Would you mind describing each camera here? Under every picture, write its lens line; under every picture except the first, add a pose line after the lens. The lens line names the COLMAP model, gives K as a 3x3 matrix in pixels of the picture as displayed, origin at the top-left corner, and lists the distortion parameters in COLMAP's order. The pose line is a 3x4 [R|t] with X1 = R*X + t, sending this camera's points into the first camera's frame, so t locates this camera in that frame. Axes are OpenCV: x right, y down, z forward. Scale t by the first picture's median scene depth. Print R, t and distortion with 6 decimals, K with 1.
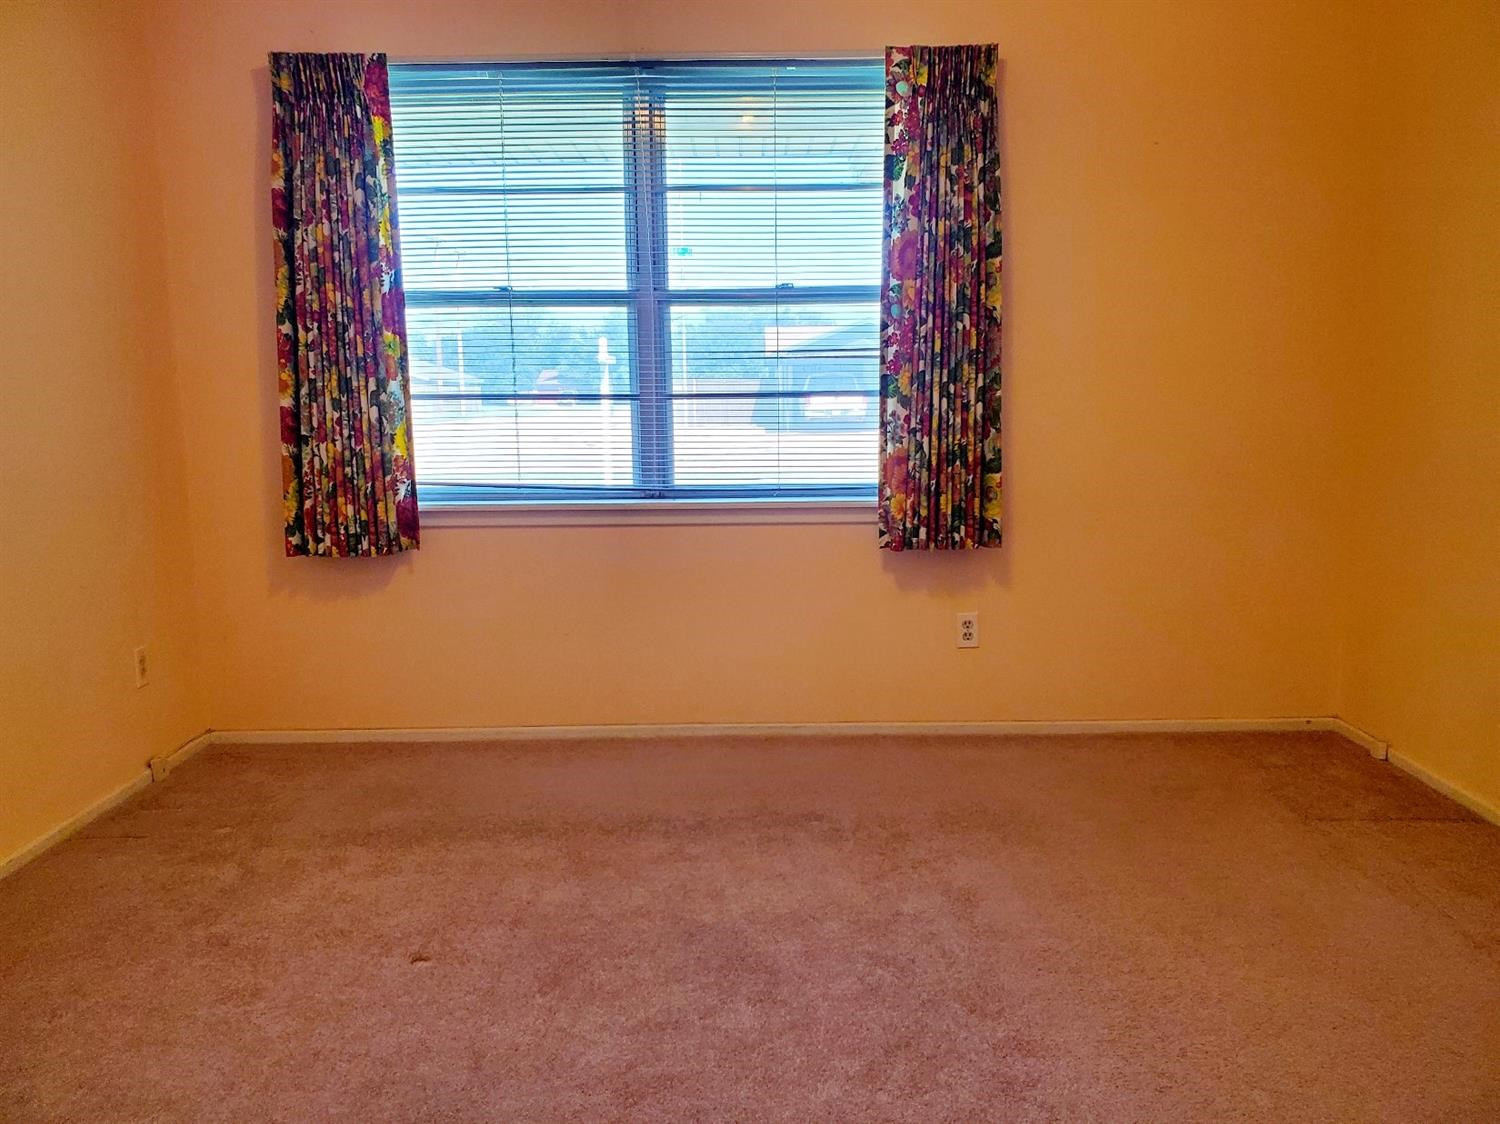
lens RADIAL K [[1153.8, 0, 750.0], [0, 1153.8, 562.0], [0, 0, 1]] dist [0.086100, -0.224693]
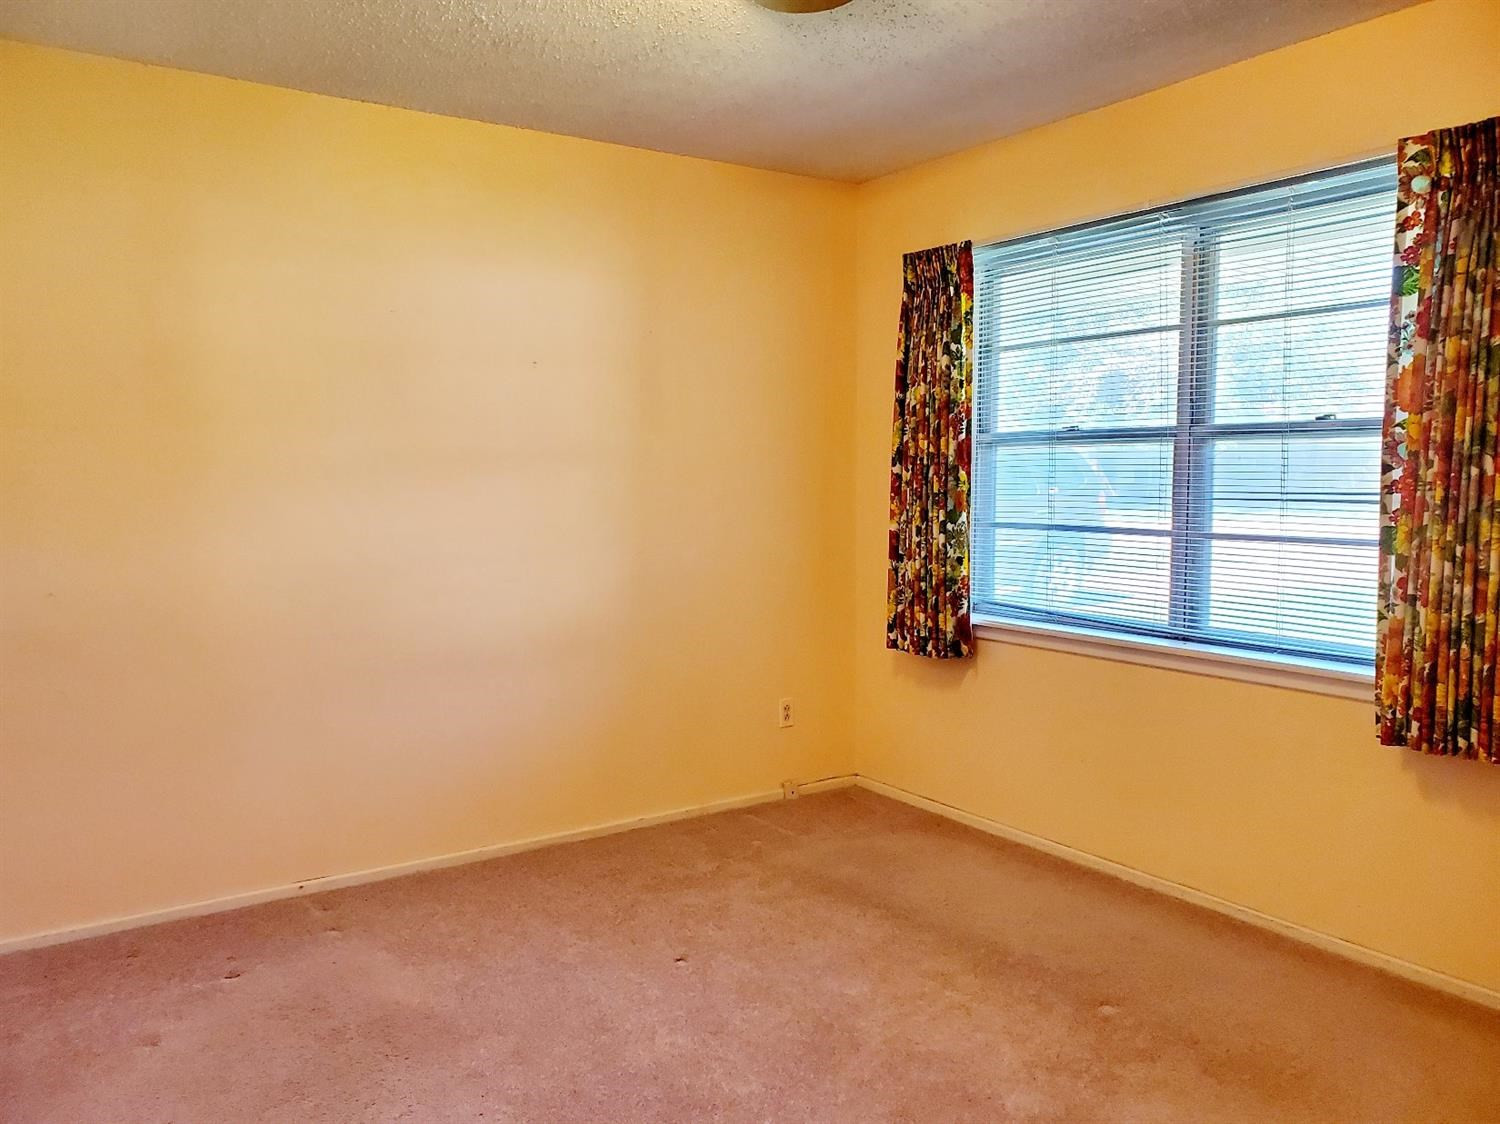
lens RADIAL K [[1168.4, 0, 750.0], [0, 1168.4, 562.0], [0, 0, 1]] dist [0.077039, -0.095069]
pose [[0.558888, 0.074015, -0.825934, 0.567035], [-0.119764, 0.992771, 0.007925, -0.091442], [0.820549, 0.094488, 0.563712, 0.163425]]
